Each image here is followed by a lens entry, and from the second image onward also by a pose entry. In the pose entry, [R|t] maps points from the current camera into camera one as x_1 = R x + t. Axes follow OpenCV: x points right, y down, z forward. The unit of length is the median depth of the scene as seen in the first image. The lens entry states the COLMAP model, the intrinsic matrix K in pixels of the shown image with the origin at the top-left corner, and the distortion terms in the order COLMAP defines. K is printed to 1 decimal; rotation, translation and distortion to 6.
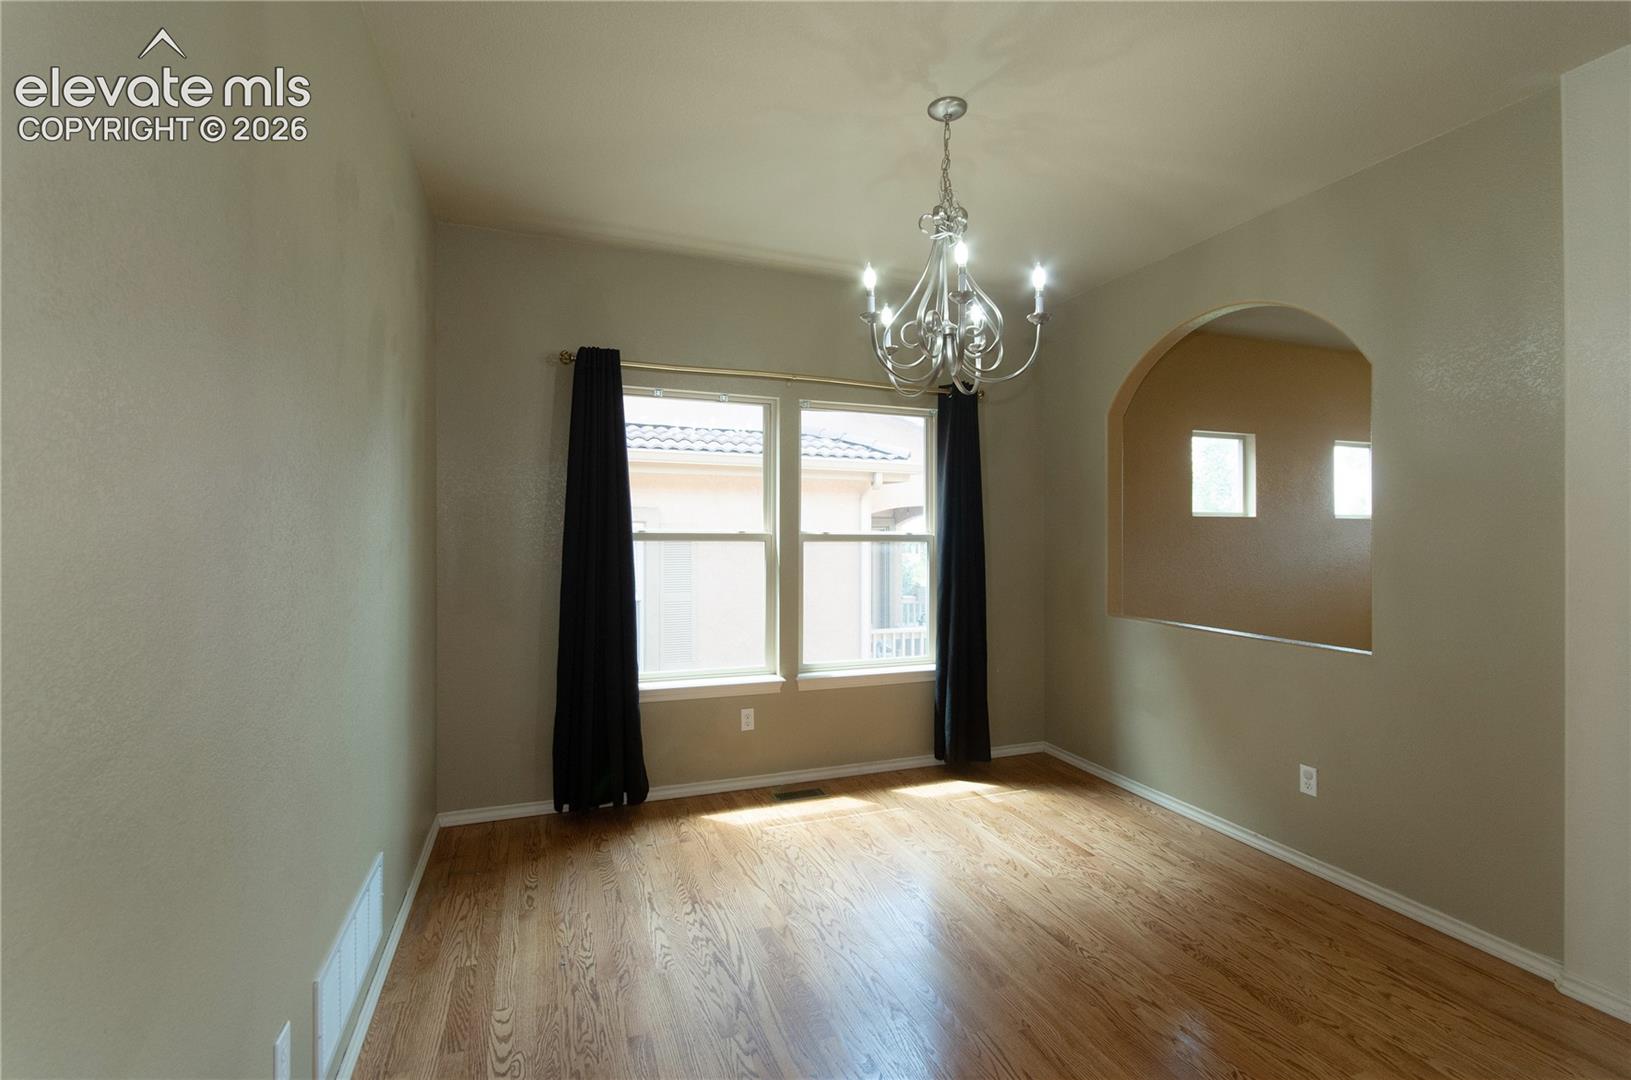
lens RADIAL K [[704.3, 0, 817.4], [0, 704.3, 528.6], [0, 0, 1]] dist [0.004469, 0.000365]
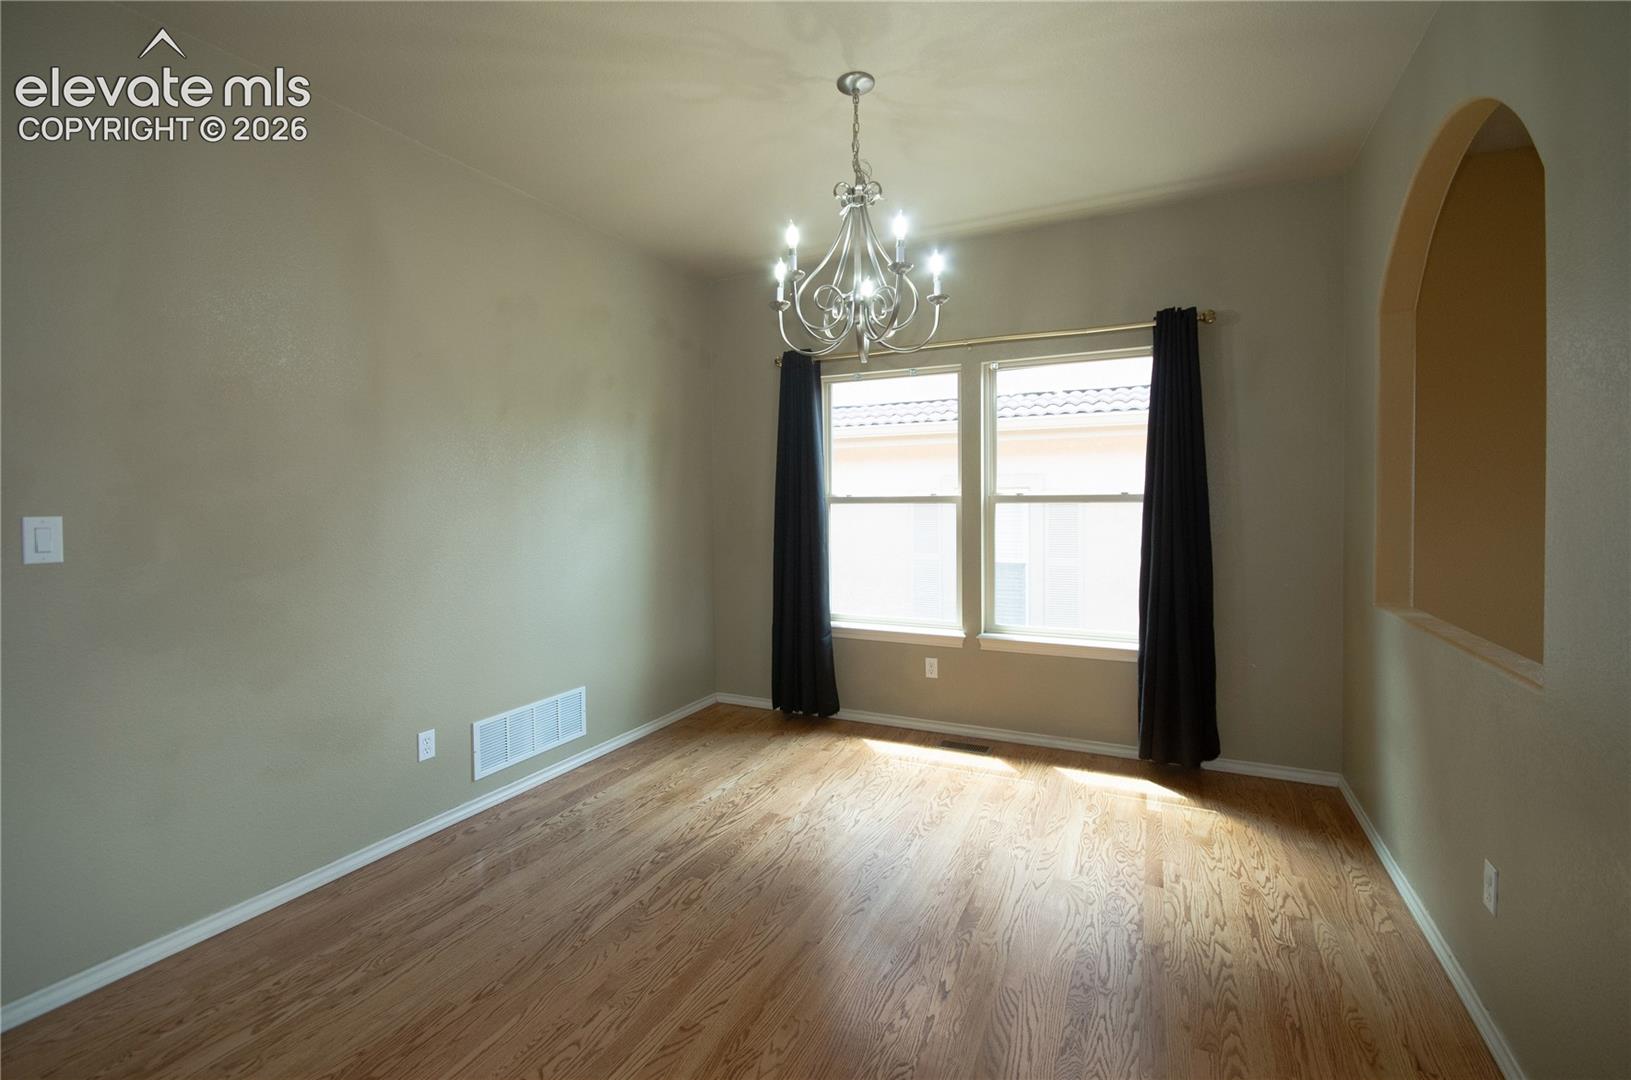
lens RADIAL K [[704.3, 0, 838.5], [0, 704.3, 518.5], [0, 0, 1]] dist [0.004469, 0.000365]
pose [[0.691566, 0.000640, -0.722313, 0.860235], [0.020088, 0.999596, 0.020118, 0.023857], [0.722034, -0.028423, 0.691273, 0.227059]]
